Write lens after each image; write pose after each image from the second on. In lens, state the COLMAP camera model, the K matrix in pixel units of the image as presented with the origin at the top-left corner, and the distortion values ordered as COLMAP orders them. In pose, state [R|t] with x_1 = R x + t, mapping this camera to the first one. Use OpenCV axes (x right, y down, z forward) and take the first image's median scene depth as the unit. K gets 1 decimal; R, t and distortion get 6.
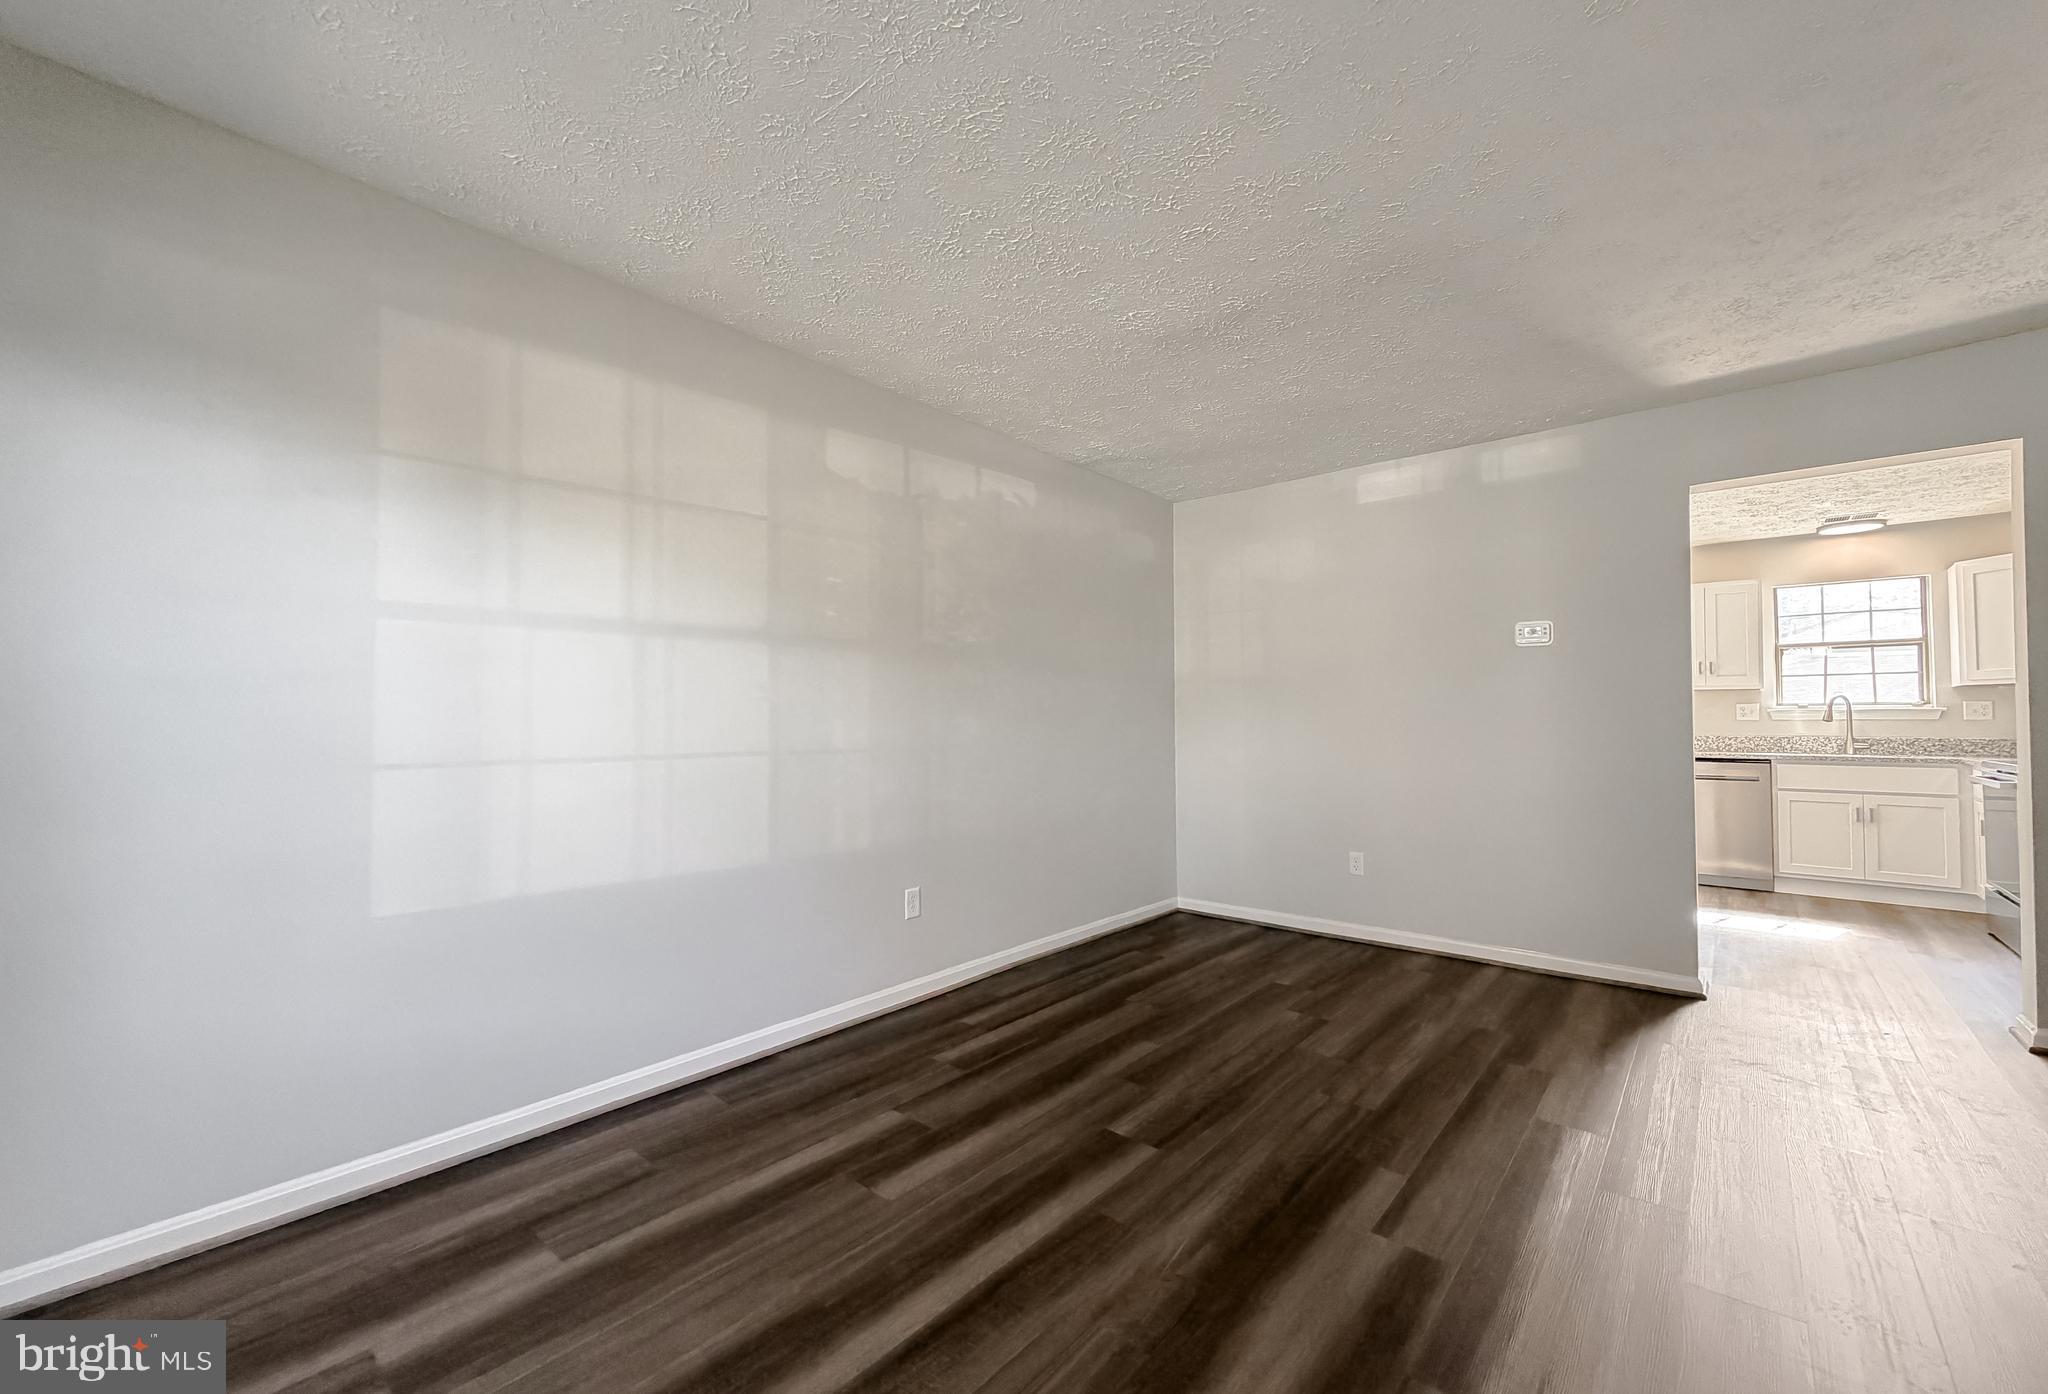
lens RADIAL K [[825.8, 0, 998.3], [0, 825.8, 700.4], [0, 0, 1]] dist [-0.001361, -0.000270]
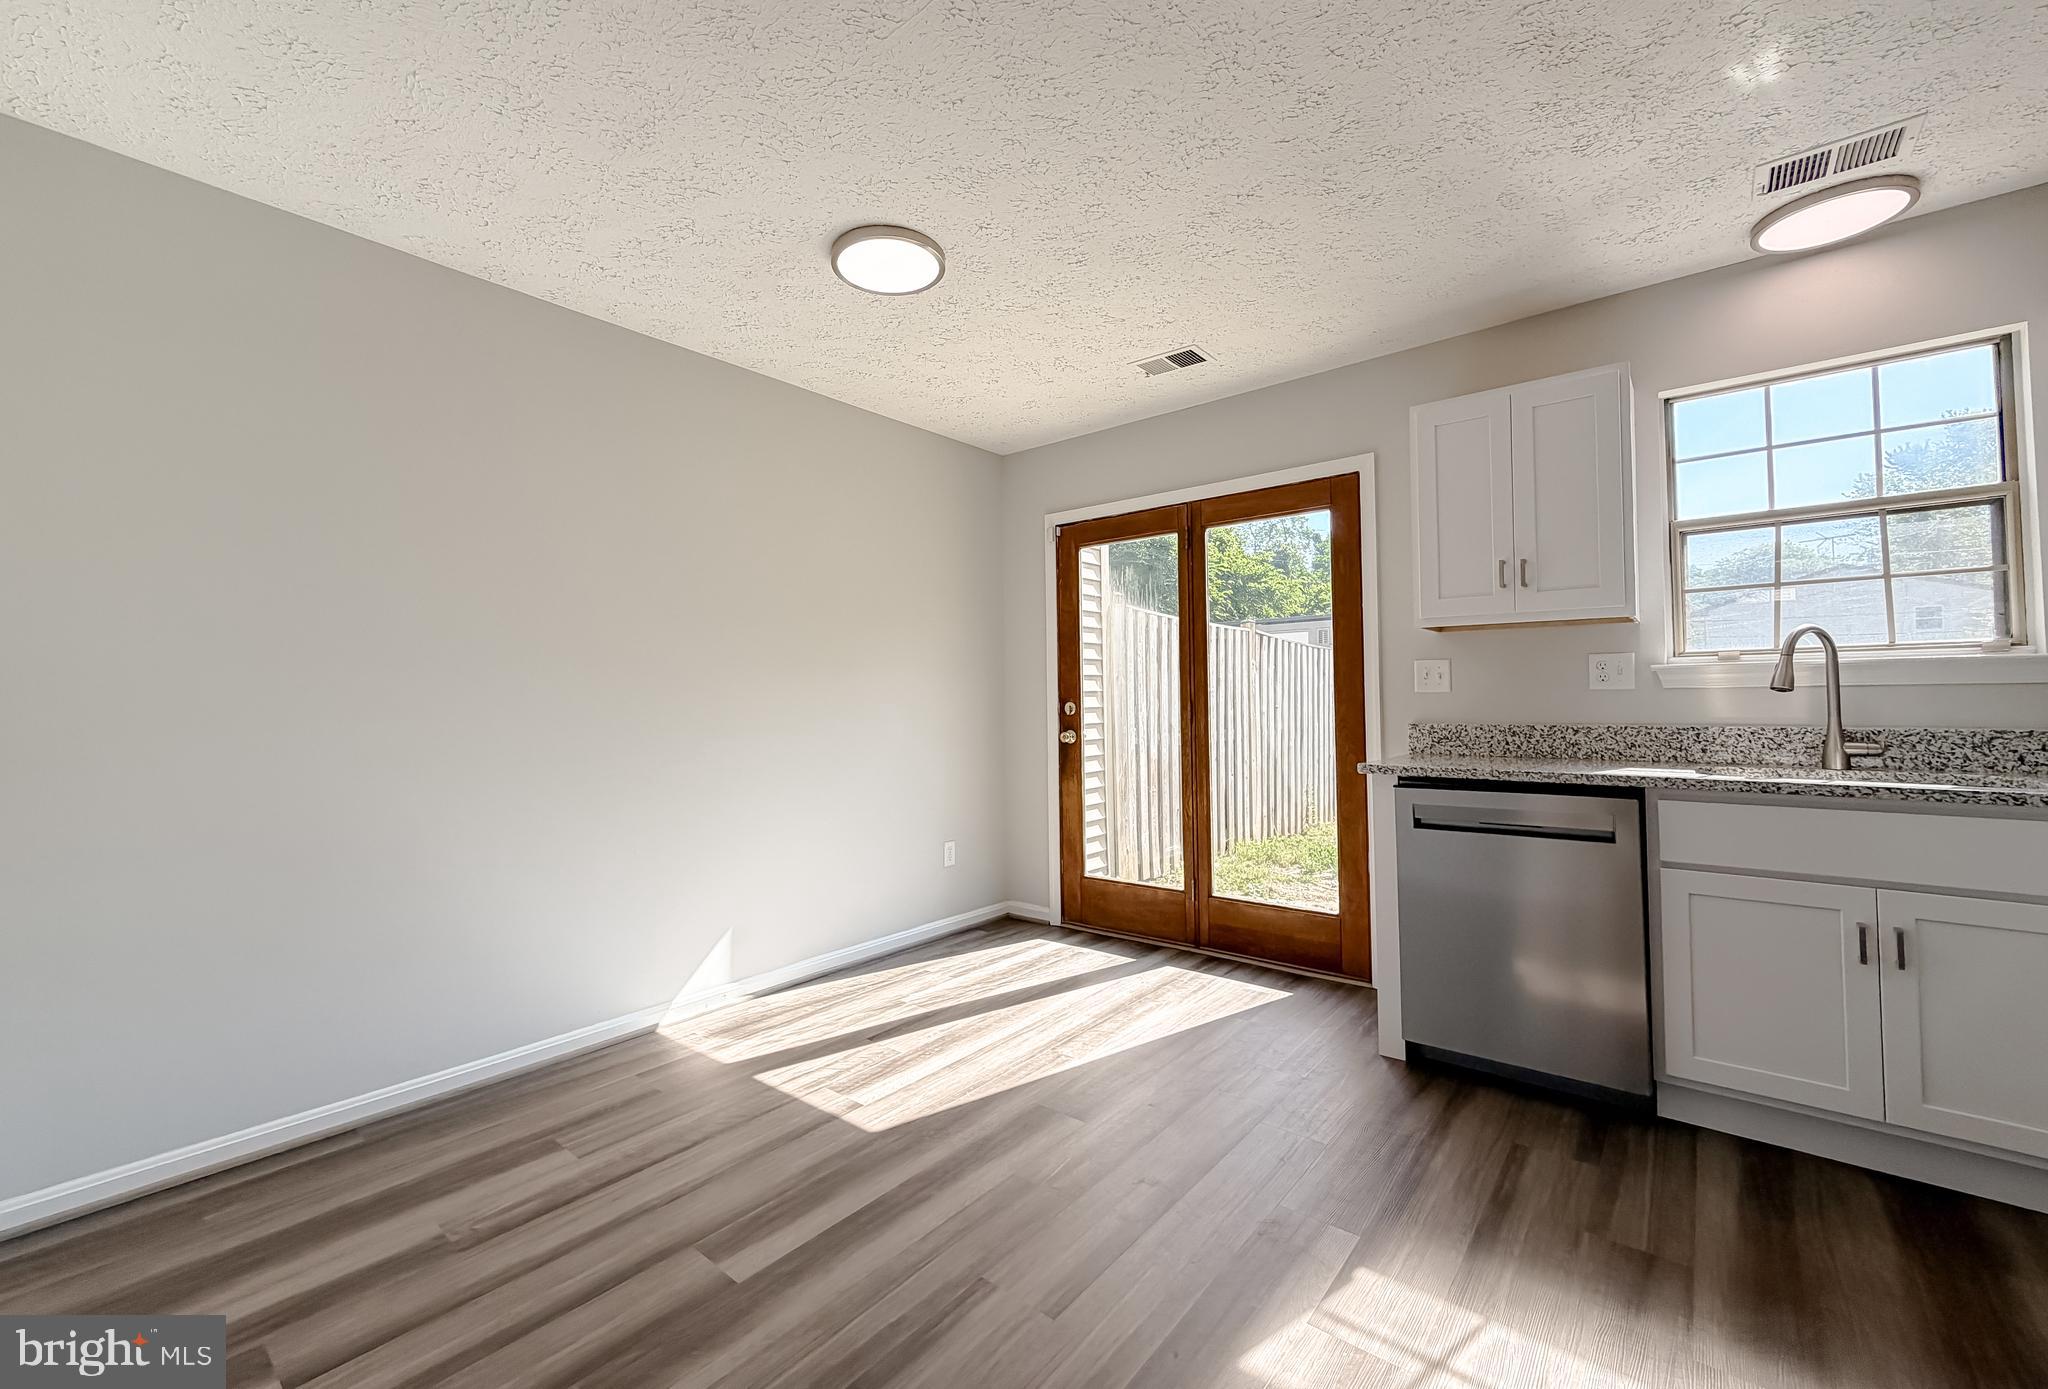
lens RADIAL K [[827.7, 0, 1011.4], [0, 827.7, 681.6], [0, 0, 1]] dist [0.000059, 0.000102]
pose [[0.999430, -0.013632, 0.030872, 1.027335], [0.013540, 0.999903, 0.003215, 0.024040], [-0.030913, -0.002795, 0.999518, 1.010574]]
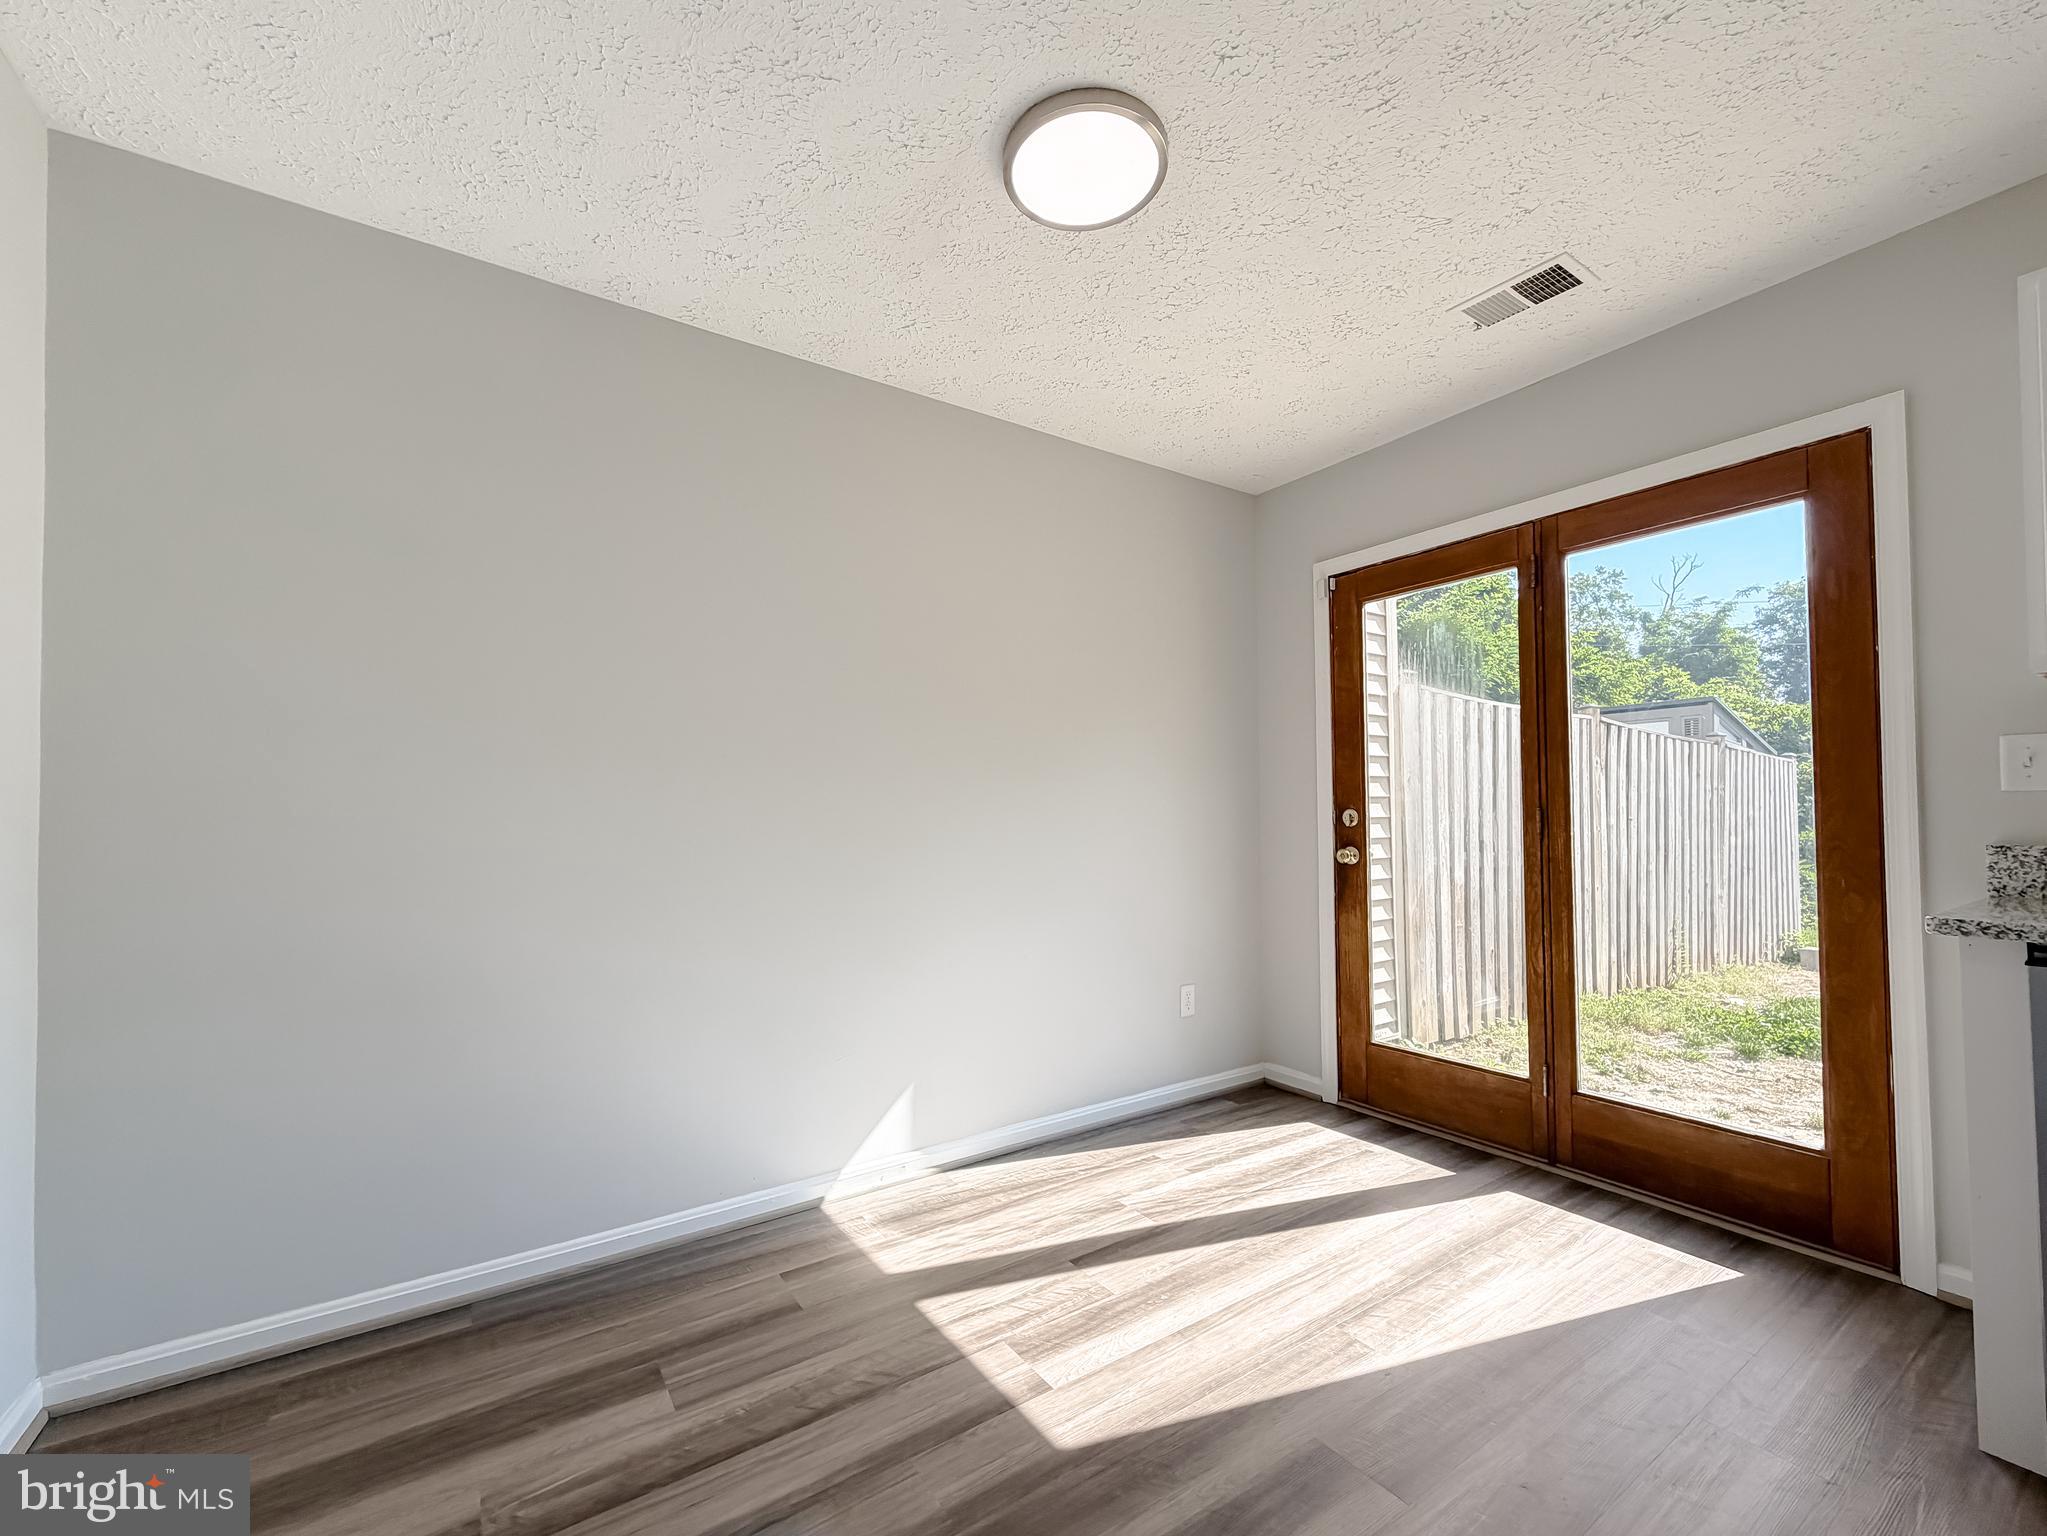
lens RADIAL K [[834.5, 0, 1012.2], [0, 834.5, 797.1], [0, 0, 1]] dist [-0.000625, 0.000120]
pose [[0.965969, -0.017237, -0.258084, 1.028062], [0.018666, 0.999821, 0.003088, 0.035855], [0.257985, -0.007800, 0.966117, 1.237507]]
